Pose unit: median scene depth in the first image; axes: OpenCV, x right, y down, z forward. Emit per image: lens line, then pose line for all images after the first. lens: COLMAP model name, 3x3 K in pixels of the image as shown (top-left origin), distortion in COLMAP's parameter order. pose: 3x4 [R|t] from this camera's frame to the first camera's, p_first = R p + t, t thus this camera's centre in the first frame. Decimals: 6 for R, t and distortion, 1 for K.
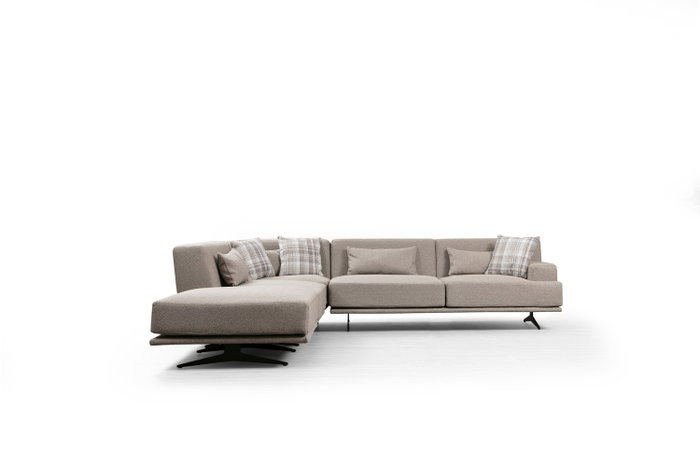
lens RADIAL K [[936.3, 0, 347.5], [0, 936.3, 232.3], [0, 0, 1]] dist [0.007224, 0.000000]
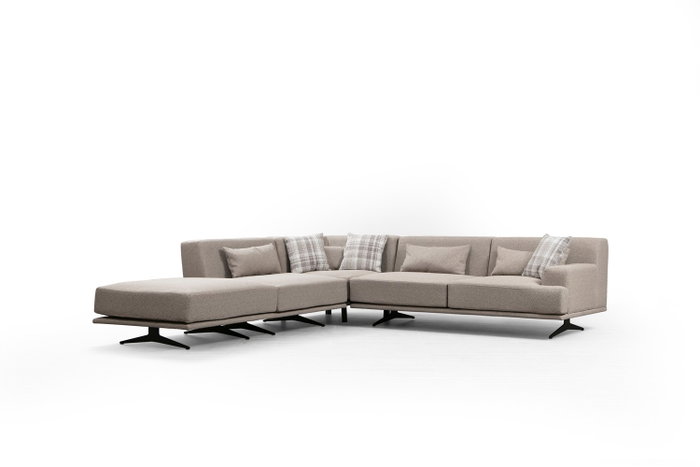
lens RADIAL K [[919.1, 0, 346.9], [0, 919.1, 233.7], [0, 0, 1]] dist [0.027399, 0.000000]
pose [[0.837195, 0.011241, -0.546790, 0.514858], [-0.005932, 0.999917, 0.011474, -0.006969], [0.546873, -0.006362, 0.837191, 0.139833]]
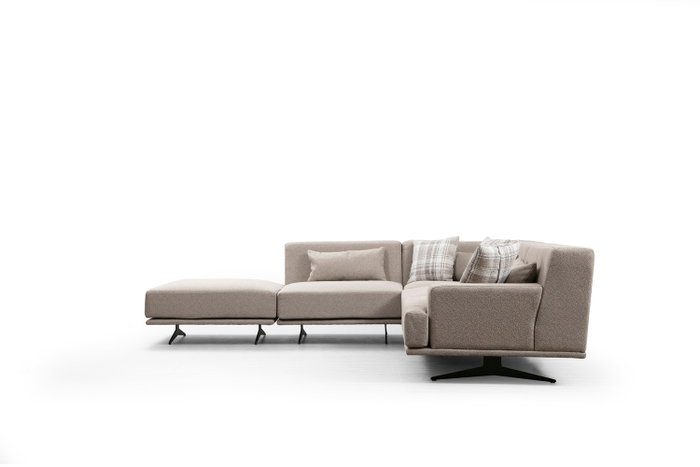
lens RADIAL K [[1063.8, 0, 348.2], [0, 1063.8, 232.0], [0, 0, 1]] dist [0.092326, 0.000000]
pose [[-0.008461, 0.011903, -0.999893, 0.959586], [-0.003562, 0.999922, 0.011934, -0.012454], [0.999958, 0.003663, -0.008418, 0.922965]]
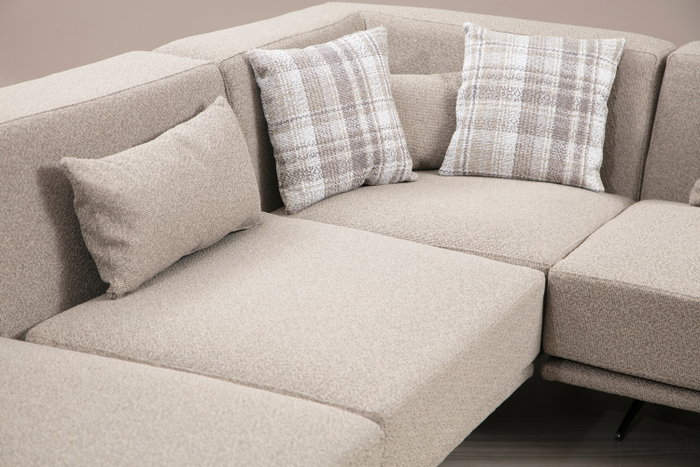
lens RADIAL K [[1756.5, 0, 350.3], [0, 1756.5, 231.3], [0, 0, 1]] dist [0.487107, 0.000000]
pose [[0.929969, 0.164978, -0.328543, 0.081942], [-0.070588, 0.957158, 0.280831, -0.086498], [0.360799, -0.237973, 0.901772, 0.519978]]
